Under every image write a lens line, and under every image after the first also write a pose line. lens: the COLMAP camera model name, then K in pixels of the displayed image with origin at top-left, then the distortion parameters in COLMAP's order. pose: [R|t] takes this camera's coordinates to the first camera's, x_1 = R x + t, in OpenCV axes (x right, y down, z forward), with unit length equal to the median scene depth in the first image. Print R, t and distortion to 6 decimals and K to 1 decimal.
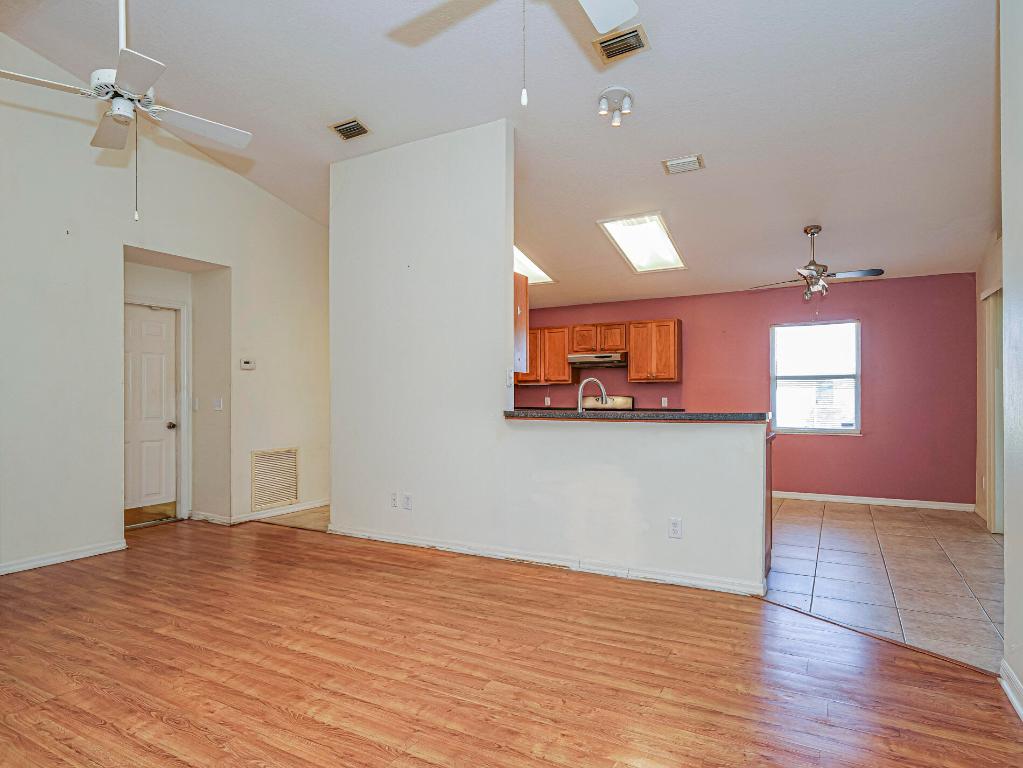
lens RADIAL K [[604.4, 0, 506.6], [0, 604.4, 396.6], [0, 0, 1]] dist [0.004755, -0.002691]
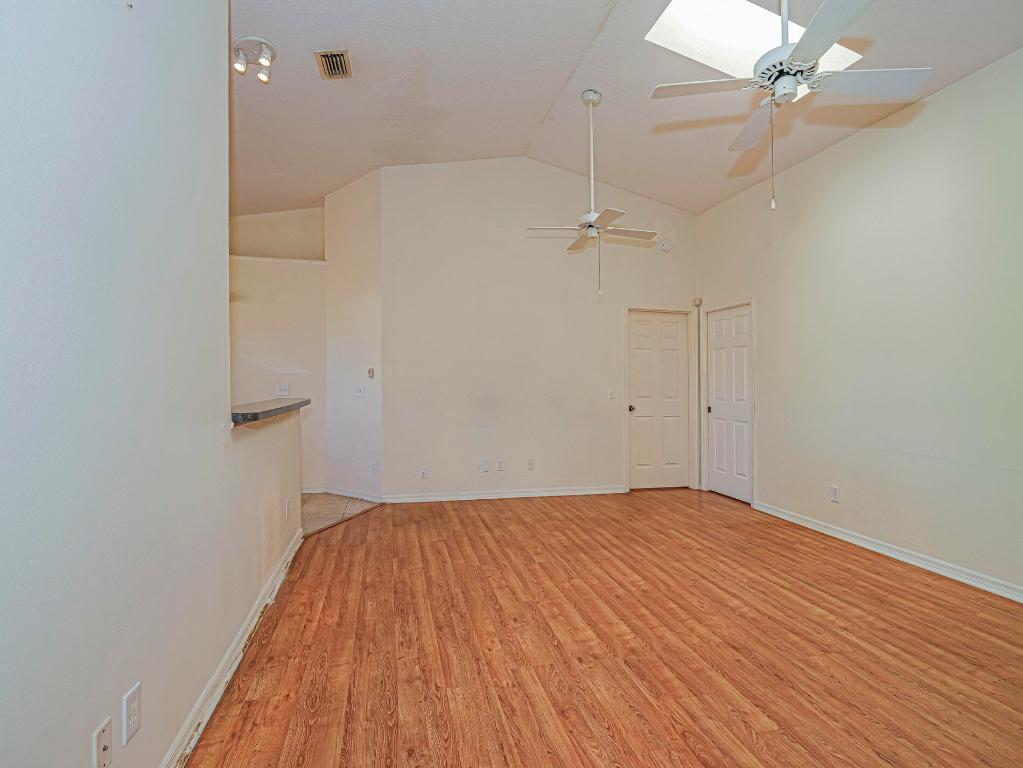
lens RADIAL K [[493.1, 0, 516.4], [0, 493.1, 381.8], [0, 0, 1]] dist [-0.018469, 0.001686]
pose [[-0.693191, -0.007038, 0.720720, -0.779470], [-0.013560, 0.999903, -0.003278, -0.014267], [-0.720627, -0.012045, -0.693219, 1.623706]]
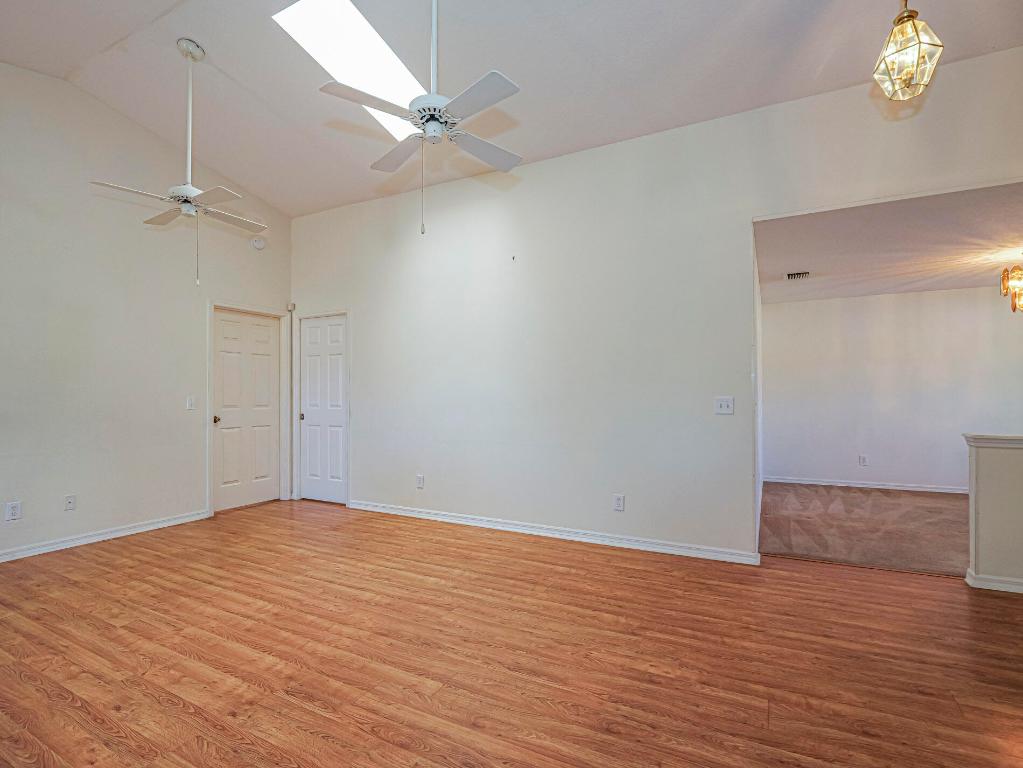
lens RADIAL K [[493.1, 0, 504.5], [0, 493.1, 384.3], [0, 0, 1]] dist [-0.018469, 0.001686]
pose [[-0.999503, 0.003440, -0.031325, -0.648371], [0.004116, 0.999760, -0.021526, -0.003990], [0.031243, -0.021644, -0.999277, 1.672975]]
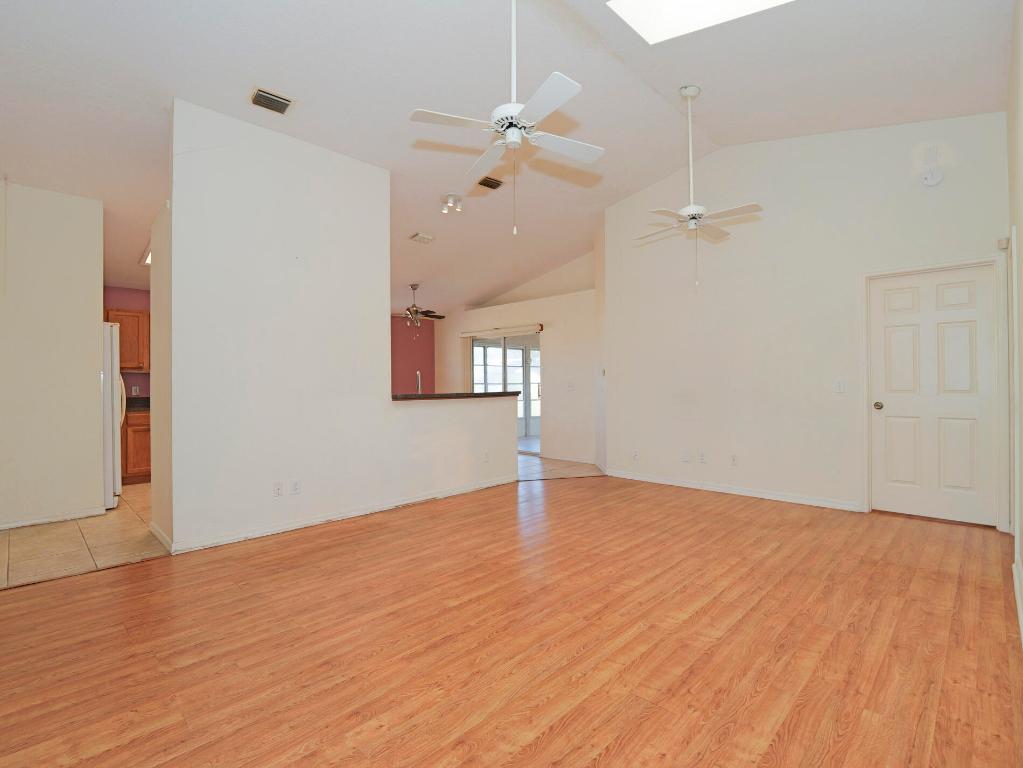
lens RADIAL K [[493.1, 0, 518.8], [0, 493.1, 380.5], [0, 0, 1]] dist [-0.018469, 0.001686]
pose [[0.240663, 0.004218, 0.970600, -1.377502], [0.006899, 0.999958, -0.006056, 0.002965], [-0.970584, 0.008153, 0.240624, 0.680016]]
